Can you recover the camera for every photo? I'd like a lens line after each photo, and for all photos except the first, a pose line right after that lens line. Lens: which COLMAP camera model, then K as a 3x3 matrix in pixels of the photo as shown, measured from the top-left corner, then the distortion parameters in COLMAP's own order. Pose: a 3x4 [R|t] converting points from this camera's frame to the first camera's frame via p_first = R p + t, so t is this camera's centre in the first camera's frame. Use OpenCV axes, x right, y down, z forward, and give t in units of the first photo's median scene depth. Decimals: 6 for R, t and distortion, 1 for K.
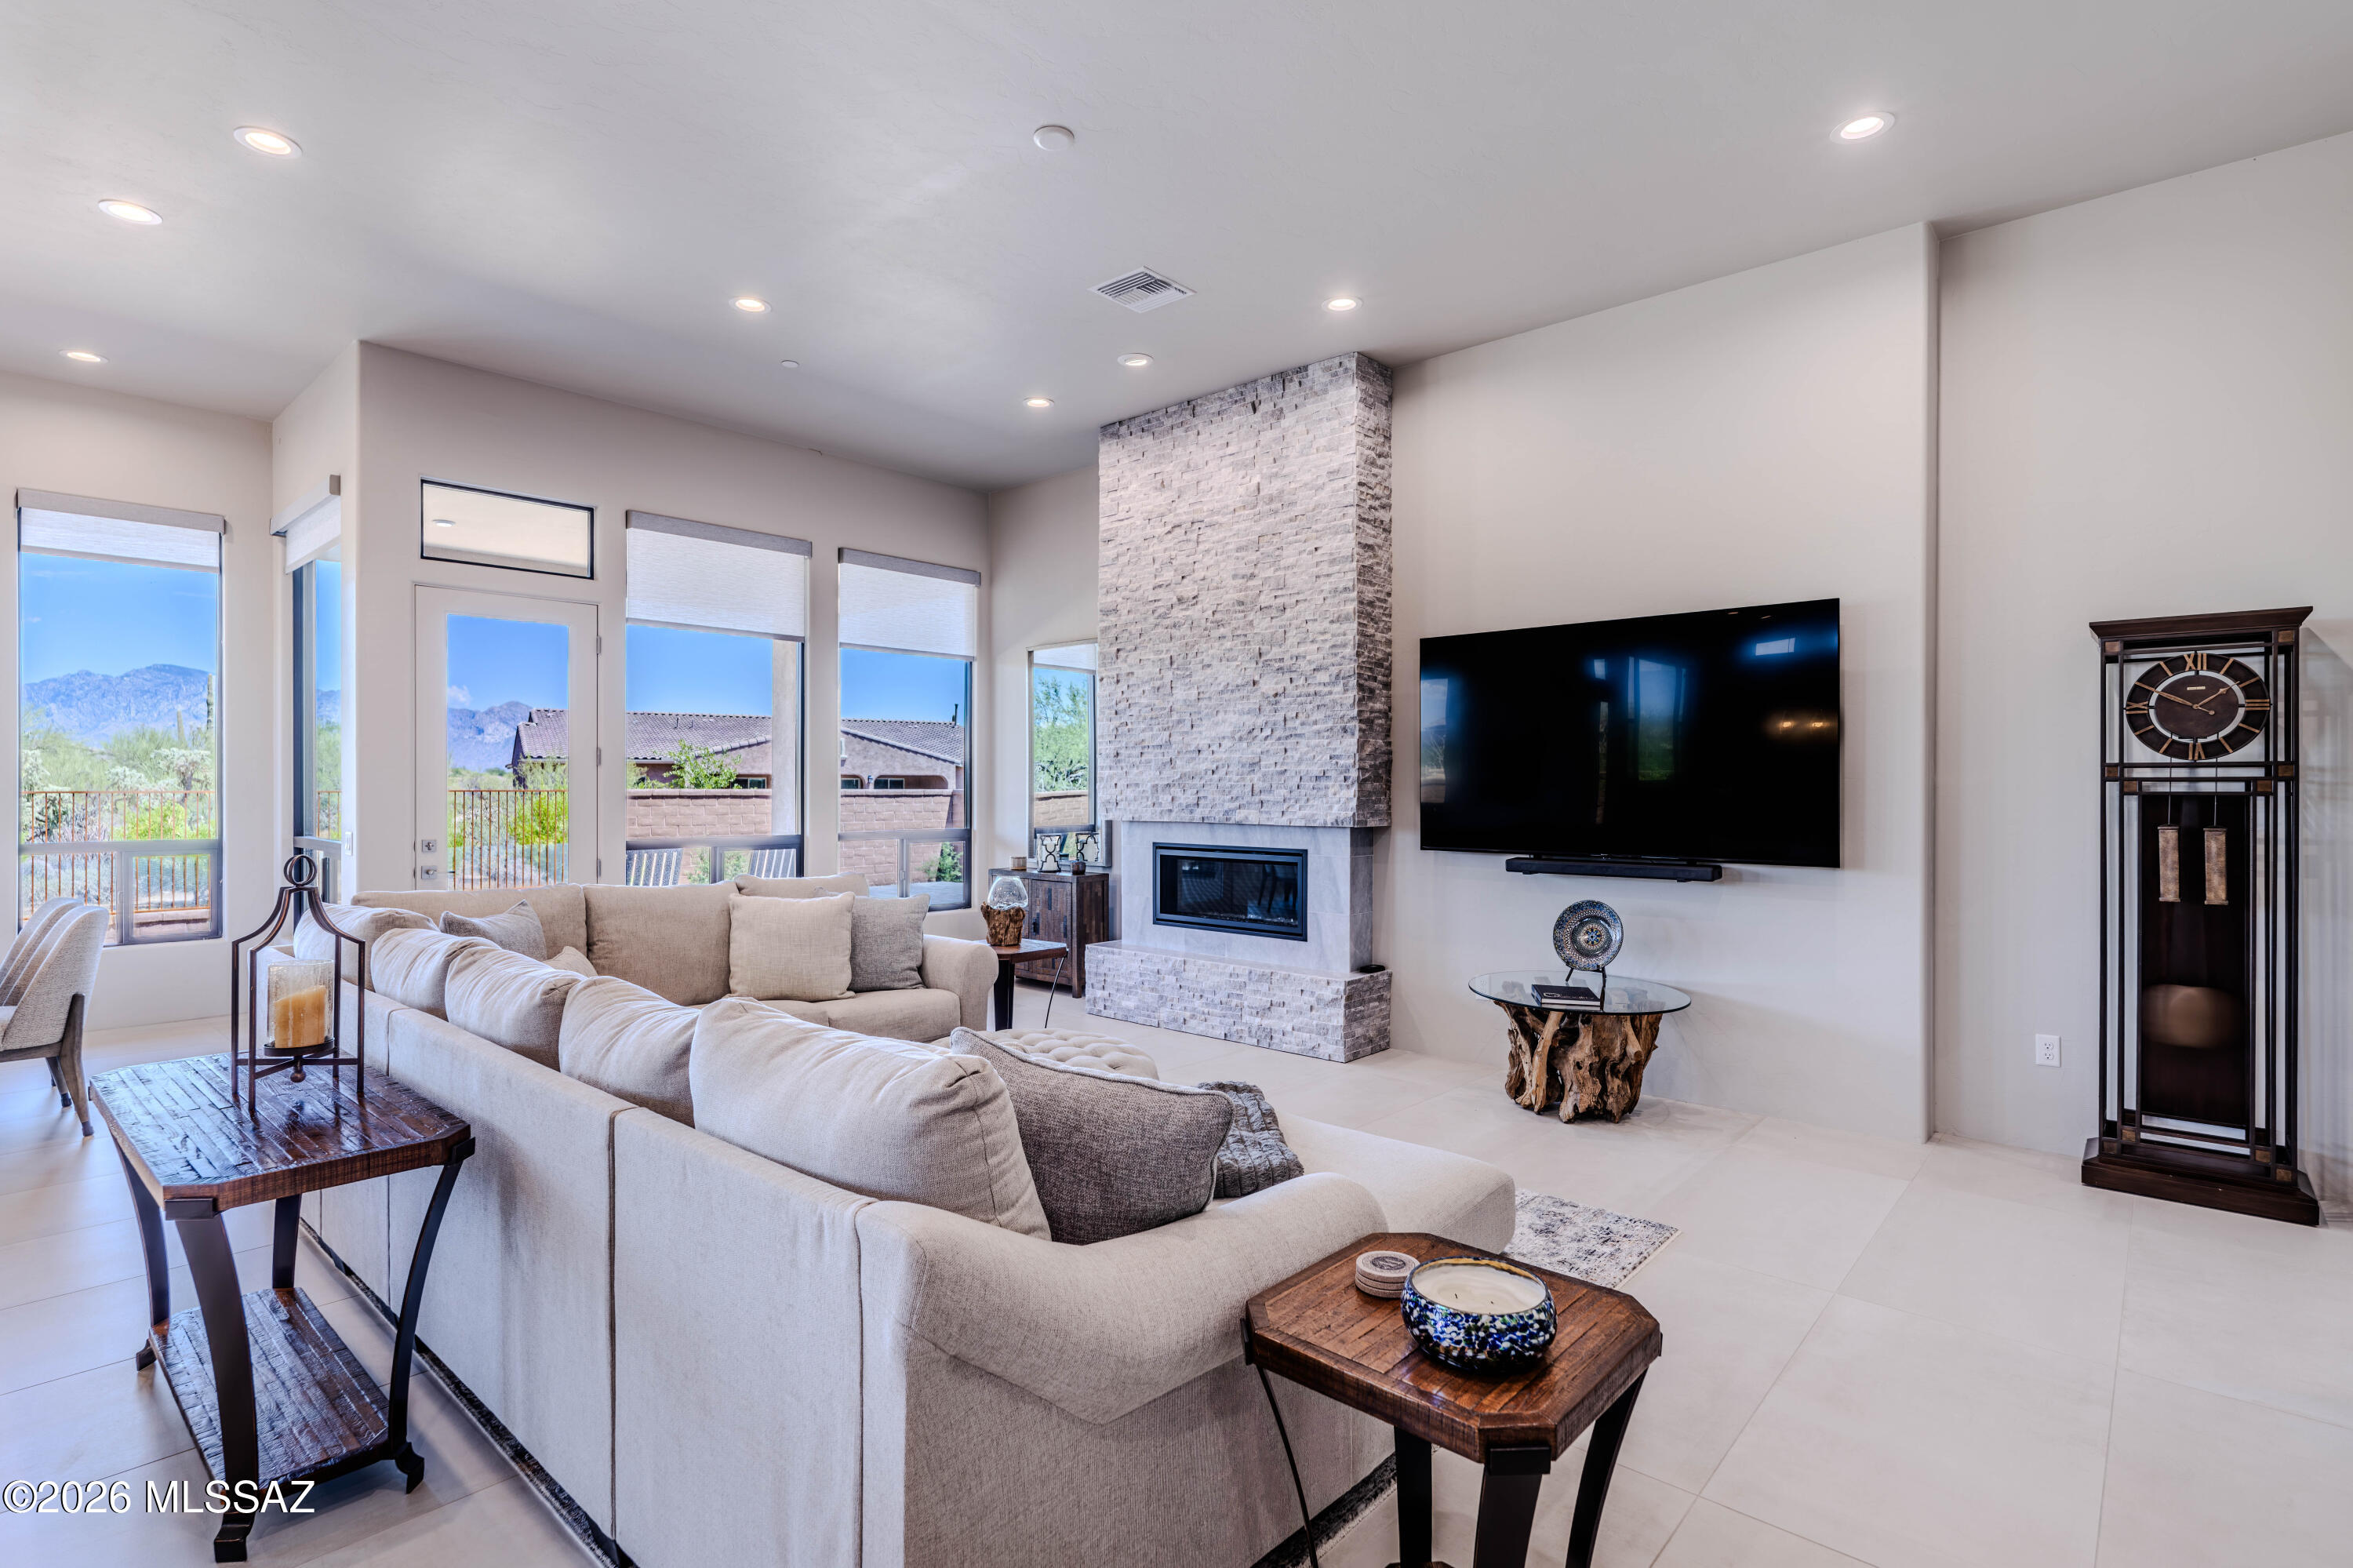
lens RADIAL K [[1125.2, 0, 1175.8], [0, 1125.2, 784.0], [0, 0, 1]] dist [-0.001504, -0.000849]
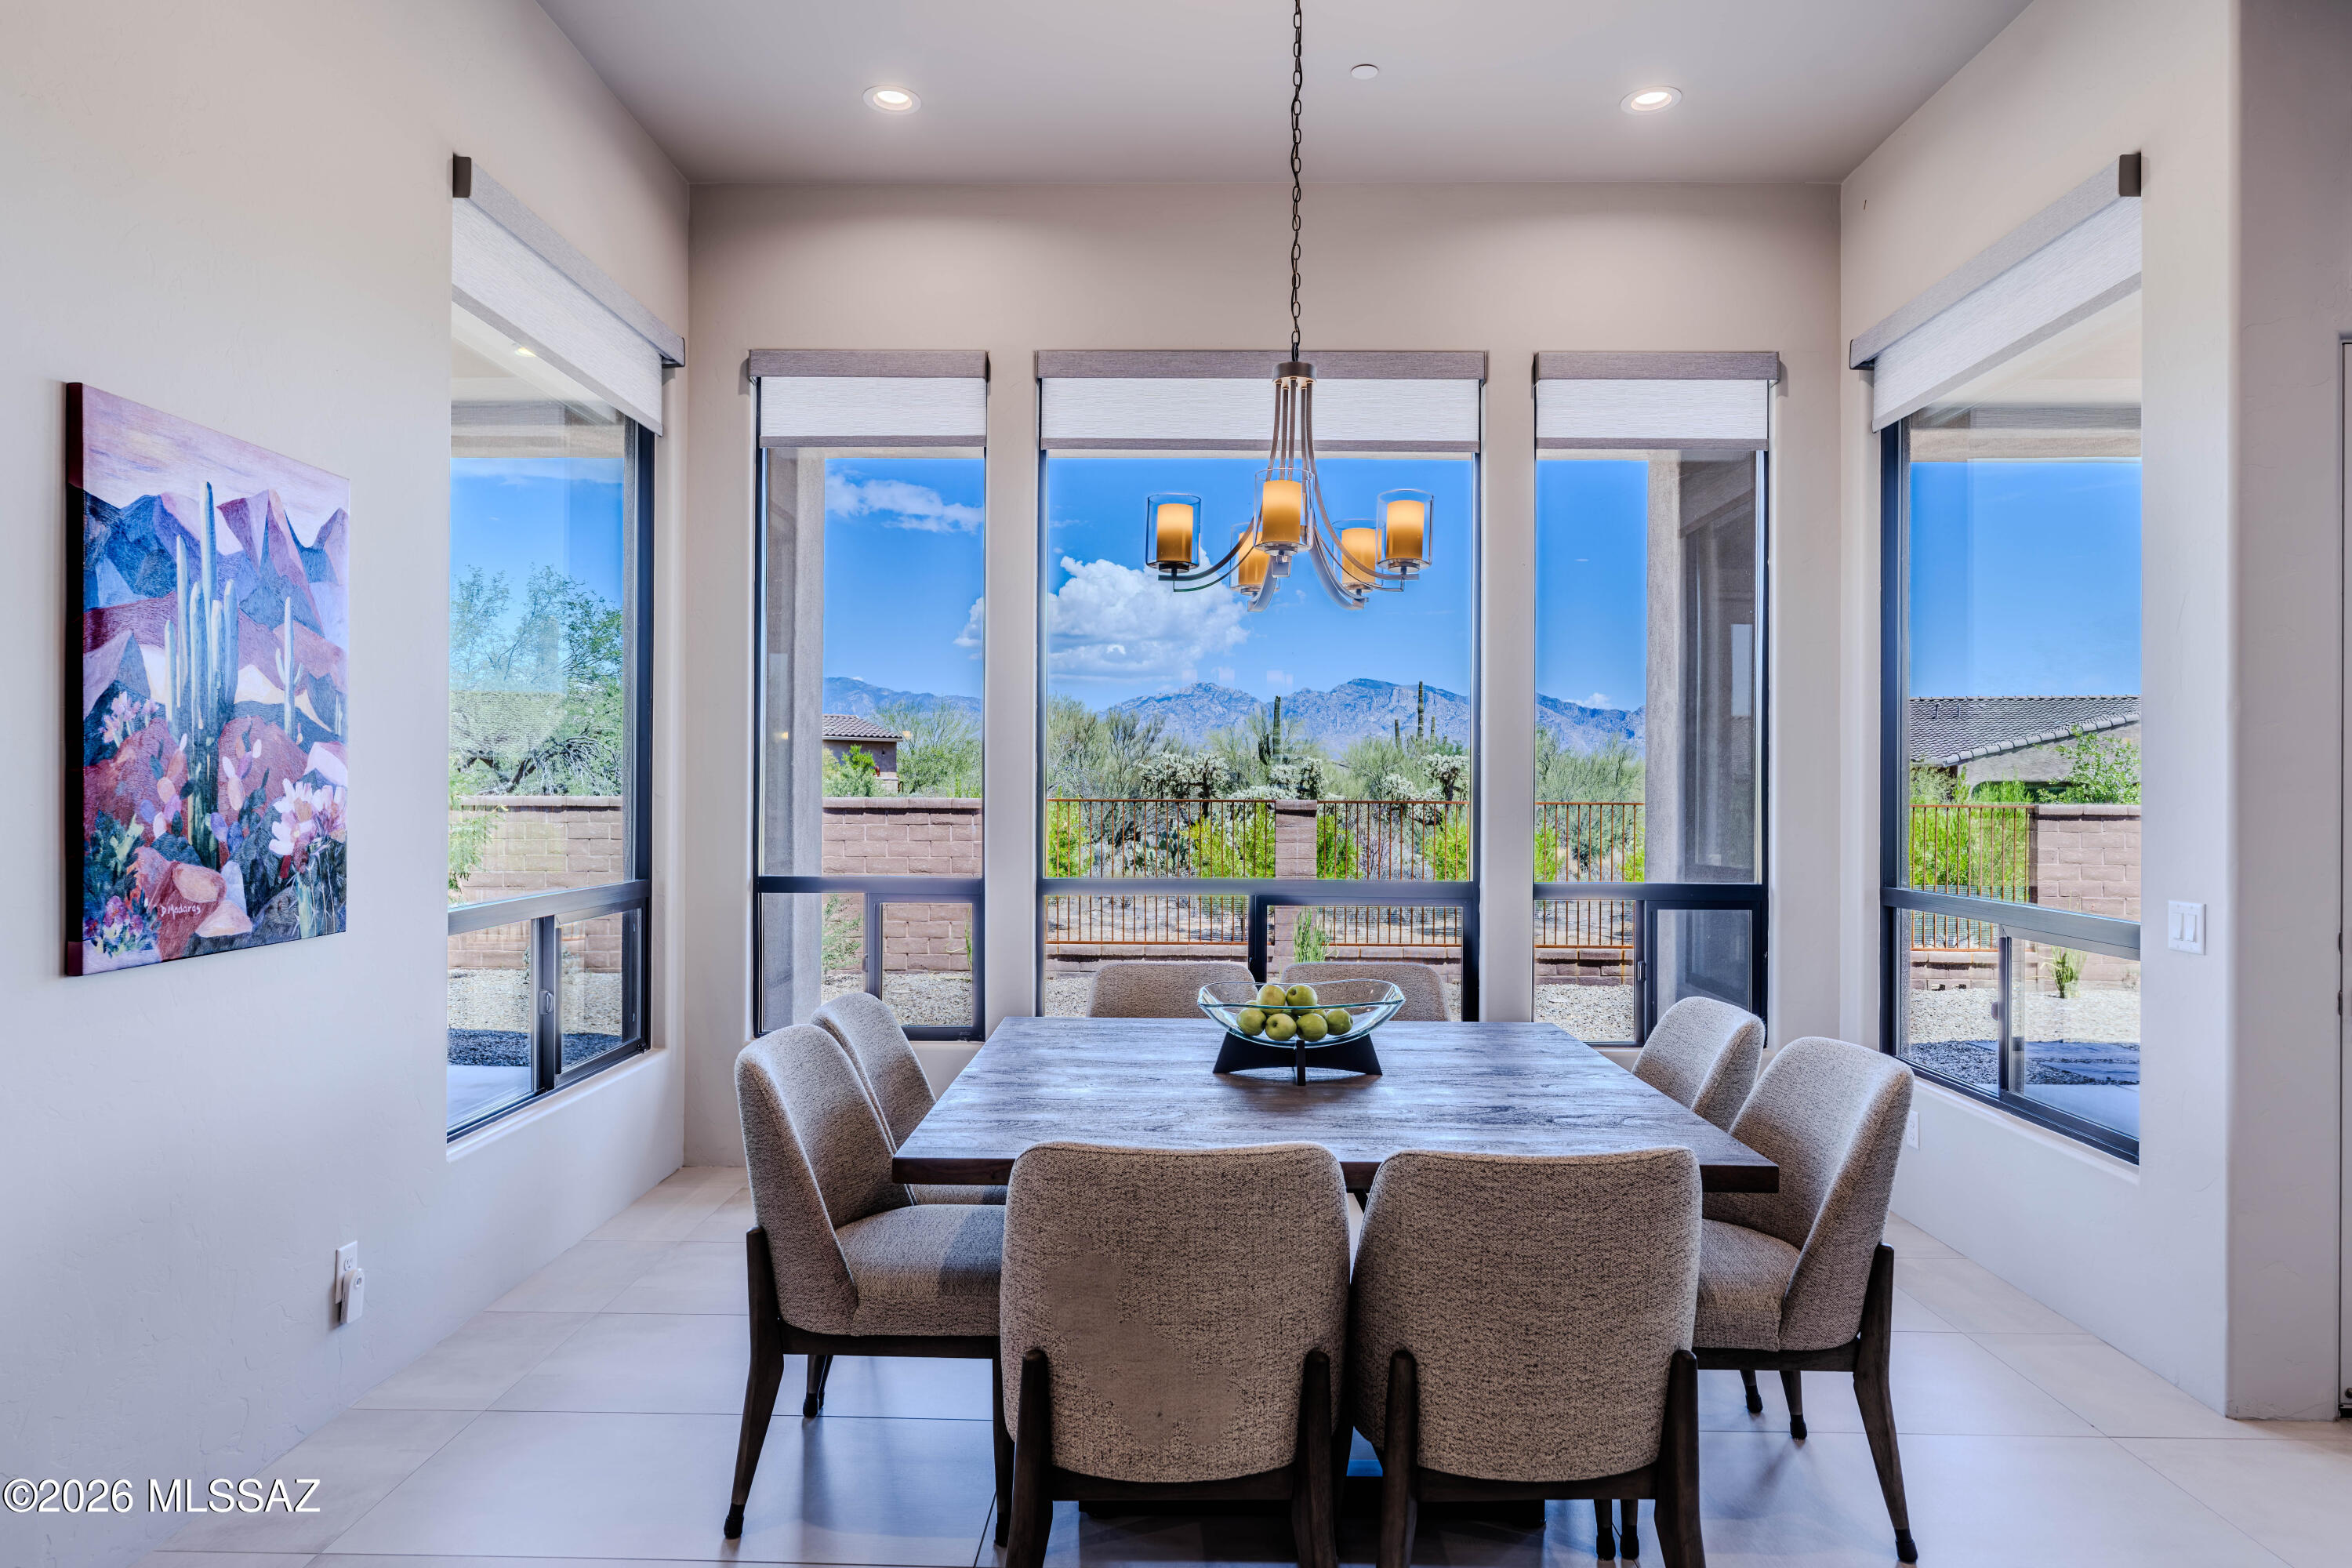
lens RADIAL K [[1432.2, 0, 1173.6], [0, 1432.2, 786.7], [0, 0, 1]] dist [0.000214, 0.000130]
pose [[0.649368, 0.001201, -0.760473, -0.530002], [-0.005673, 0.999979, -0.003265, 0.000332], [0.760453, 0.006434, 0.649361, 0.284923]]
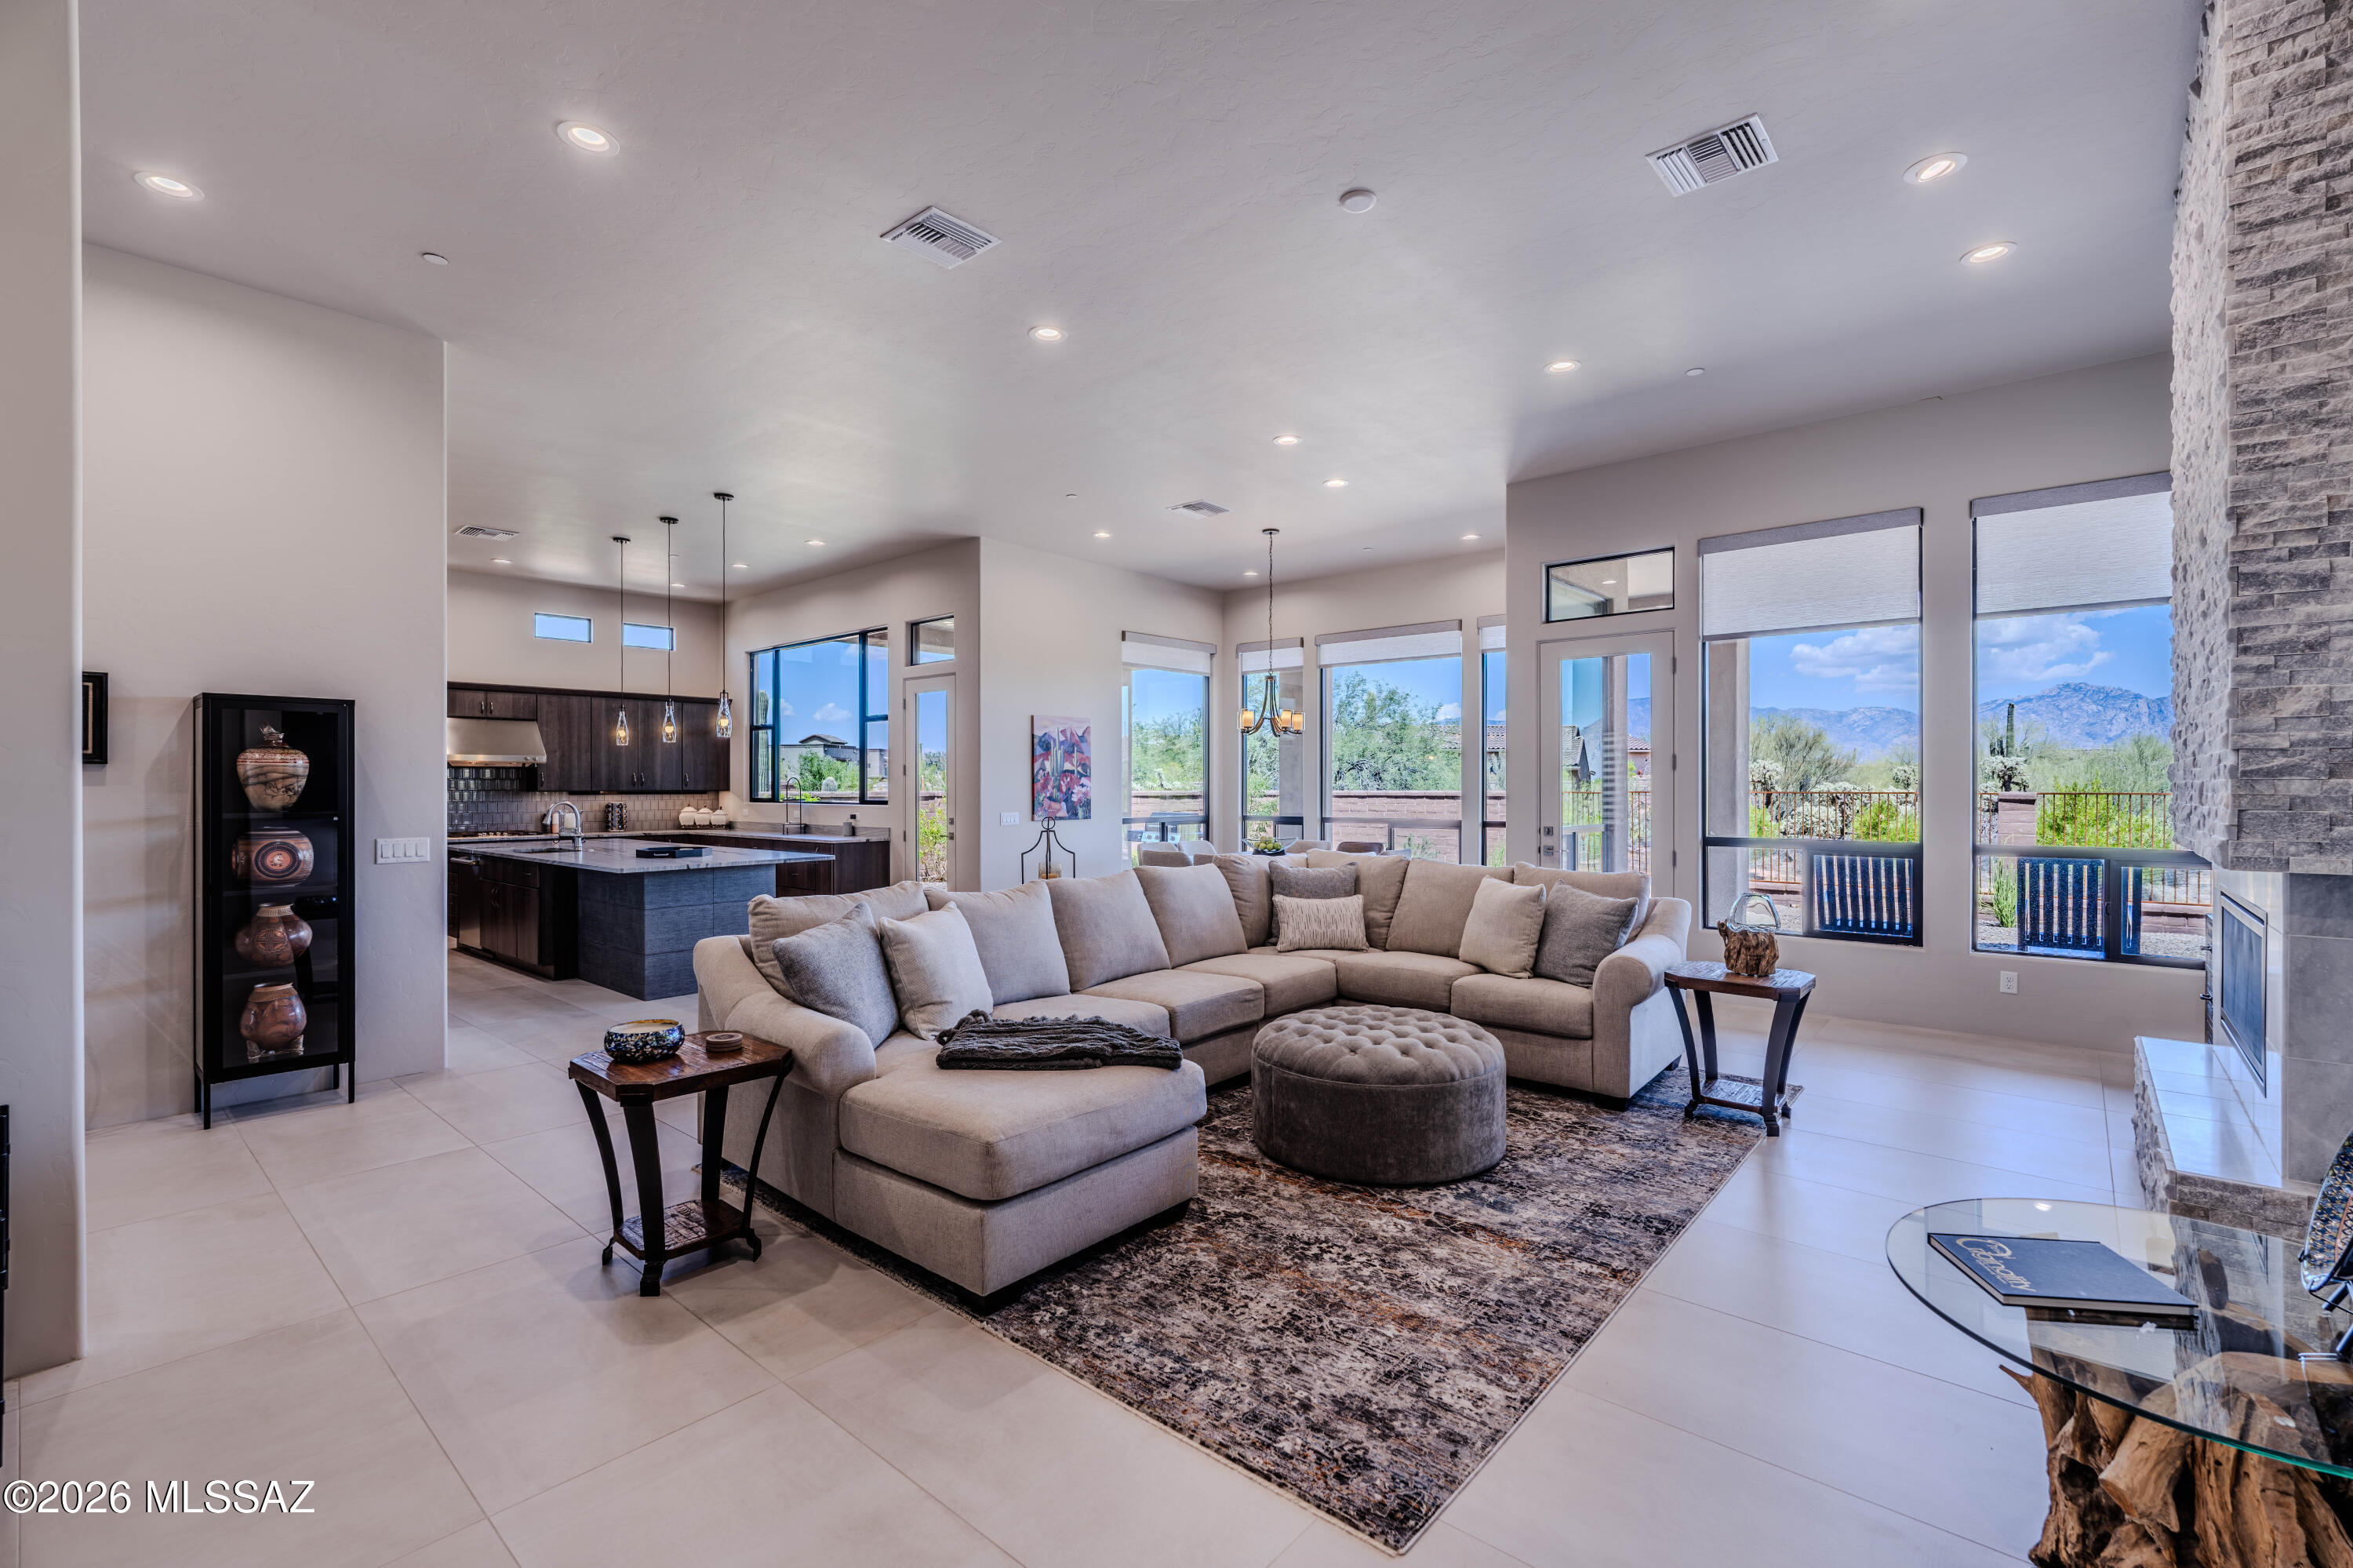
lens RADIAL K [[1028.1, 0, 1171.3], [0, 1028.1, 784.0], [0, 0, 1]] dist [-0.010070, 0.001675]
pose [[0.005040, -0.003836, -0.999980, 0.574364], [0.001569, 0.999991, -0.003828, 0.002061], [0.999986, -0.001550, 0.005046, 0.519256]]
